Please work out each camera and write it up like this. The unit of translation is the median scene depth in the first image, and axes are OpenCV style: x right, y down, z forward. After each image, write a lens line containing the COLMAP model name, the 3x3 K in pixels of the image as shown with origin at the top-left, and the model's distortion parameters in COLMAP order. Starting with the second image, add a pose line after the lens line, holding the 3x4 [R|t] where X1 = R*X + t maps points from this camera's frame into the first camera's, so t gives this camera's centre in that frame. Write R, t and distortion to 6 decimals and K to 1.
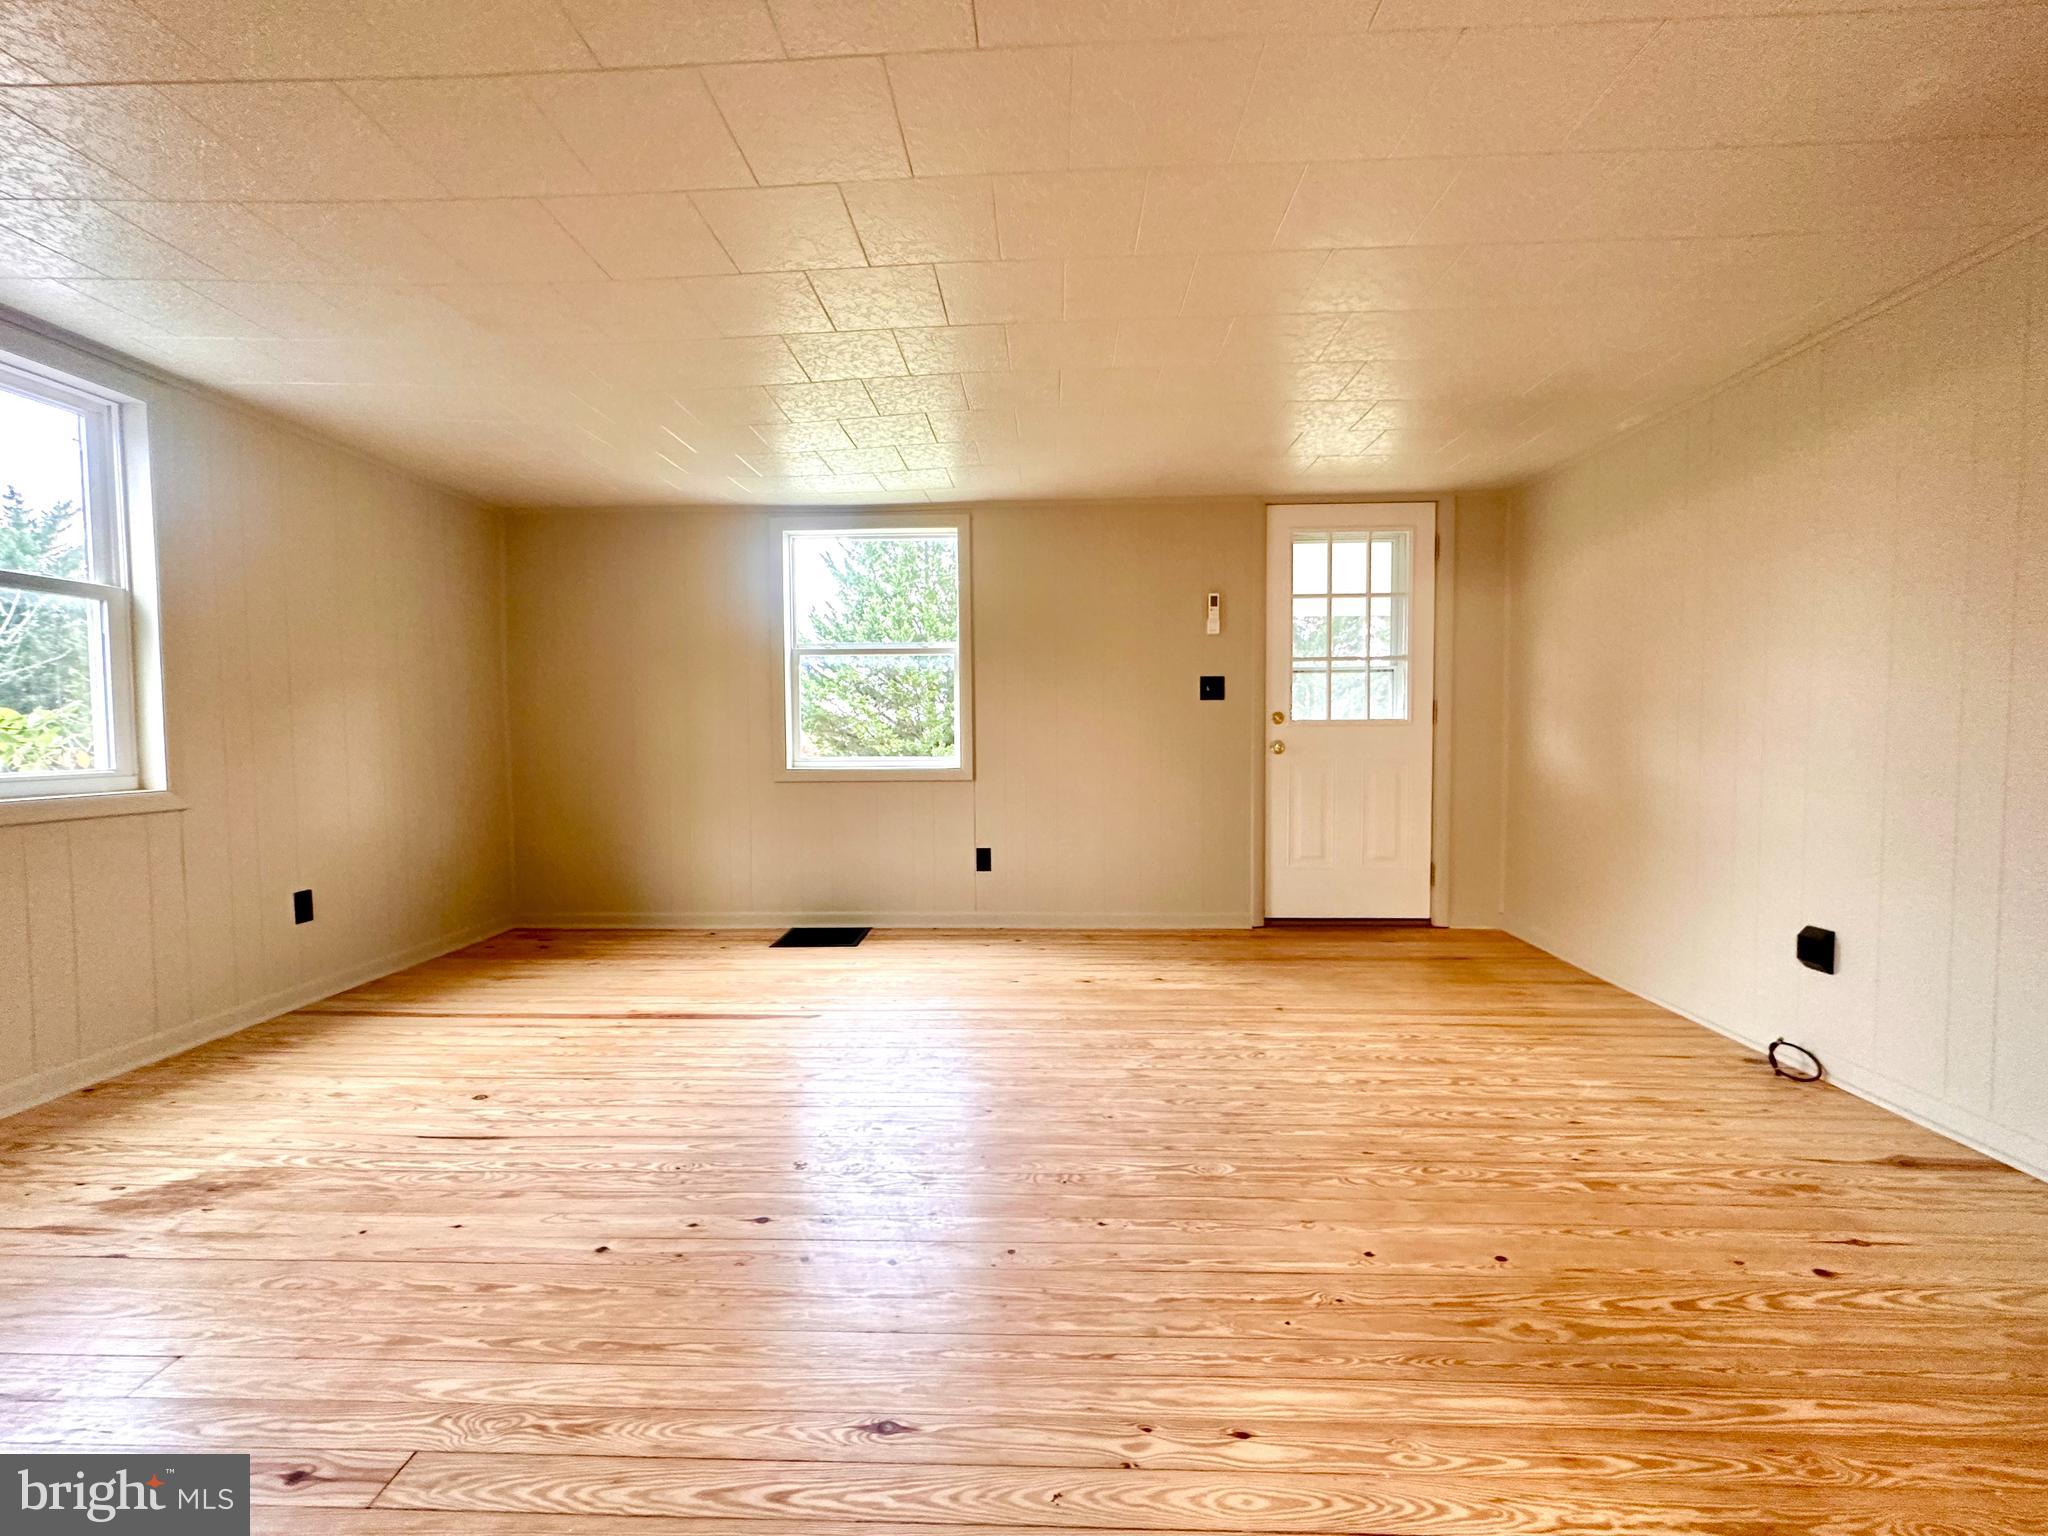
lens RADIAL K [[843.8, 0, 1024.0], [0, 843.8, 768.0], [0, 0, 1]] dist [-0.000872, 0.000477]
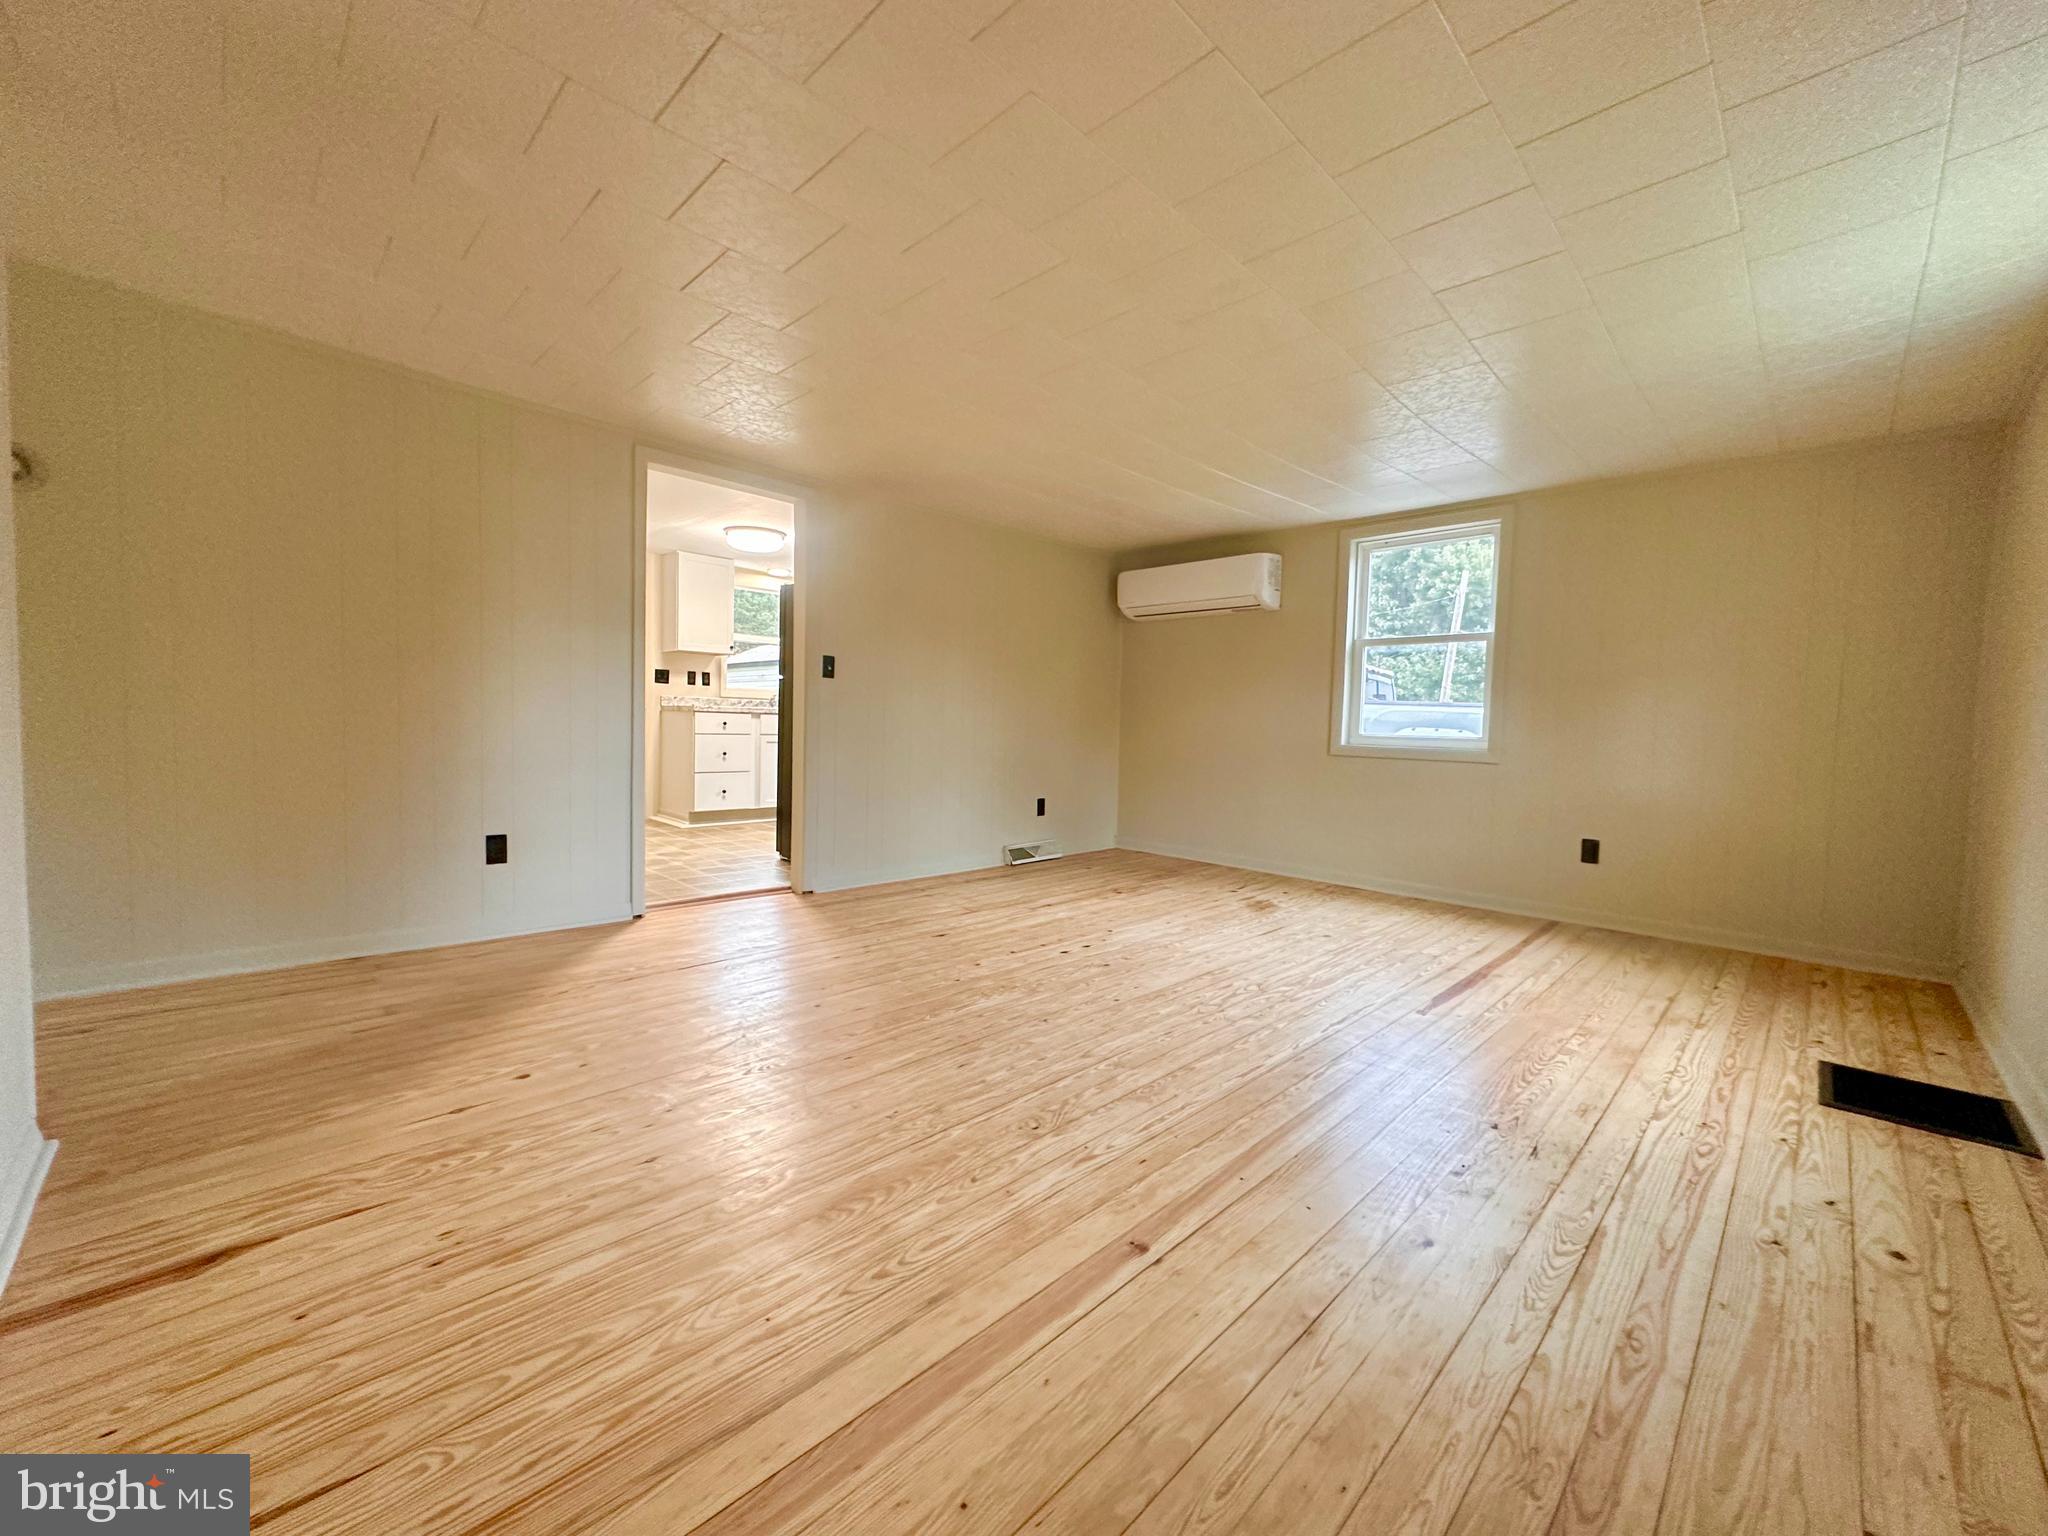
lens RADIAL K [[807.3, 0, 1024.0], [0, 807.3, 768.0], [0, 0, 1]] dist [-0.000964, -0.000014]
pose [[-0.680344, 0.029510, -0.732298, 0.790237], [-0.056997, 0.994032, 0.093011, -0.036719], [0.730673, 0.105018, -0.674602, 1.428161]]
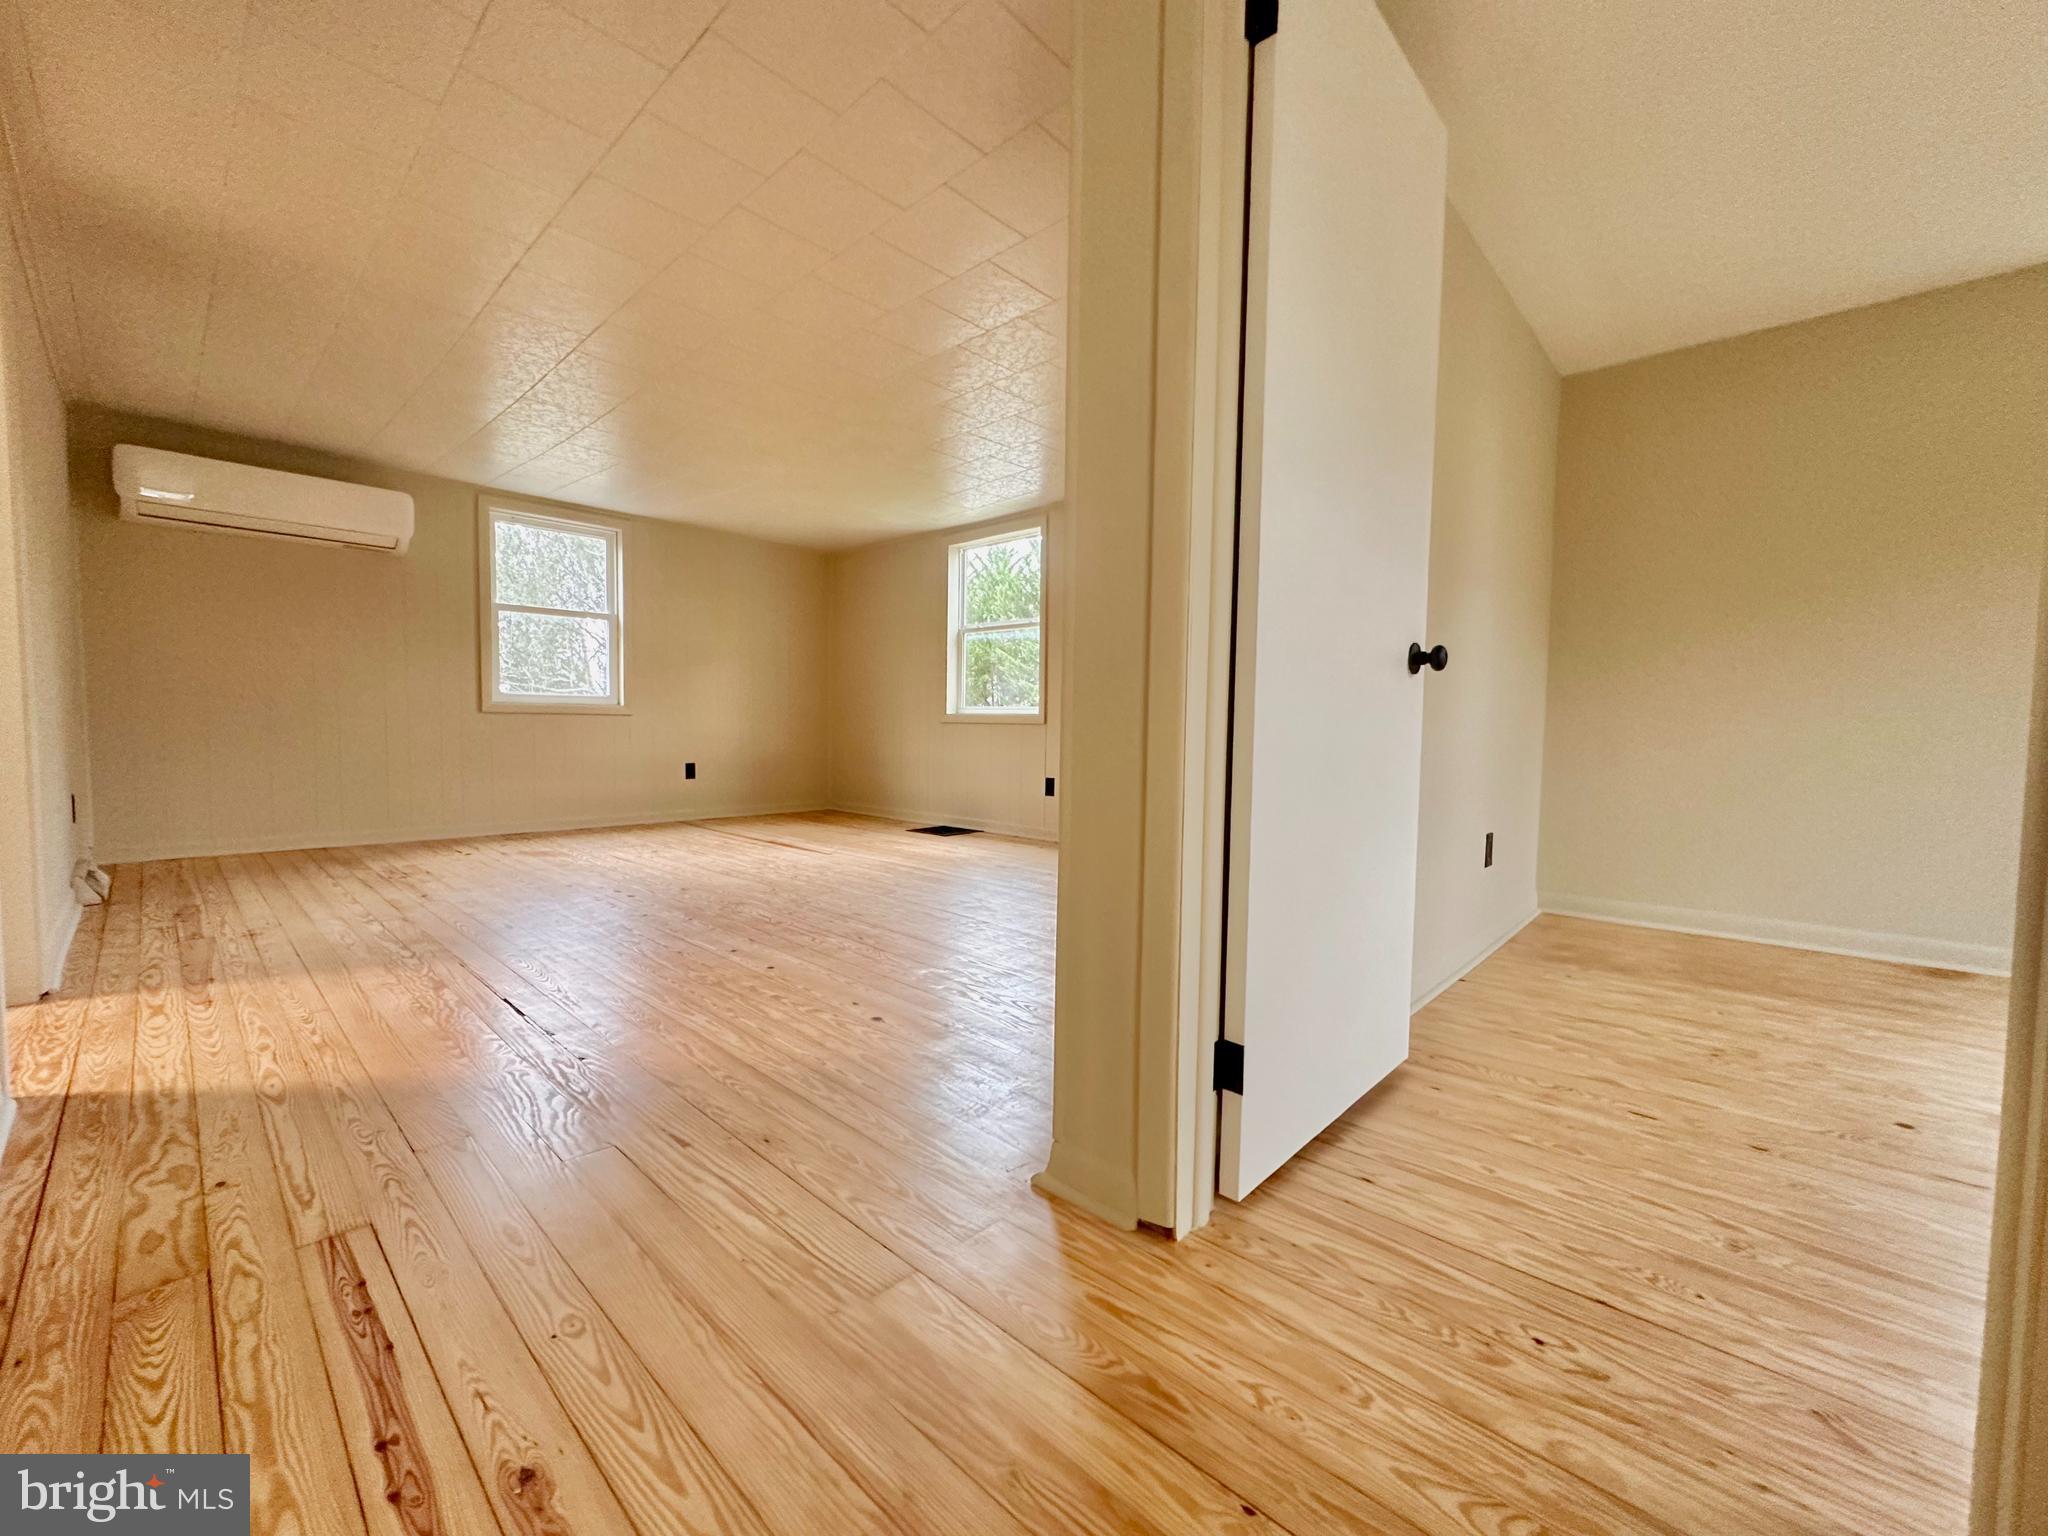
lens RADIAL K [[807.3, 0, 1024.0], [0, 807.3, 768.0], [0, 0, 1]] dist [-0.000964, -0.000014]
pose [[0.758383, 0.055797, -0.649417, 1.168511], [-0.050128, 0.998371, 0.027240, 0.079981], [0.649879, 0.011896, 0.759945, 0.081117]]
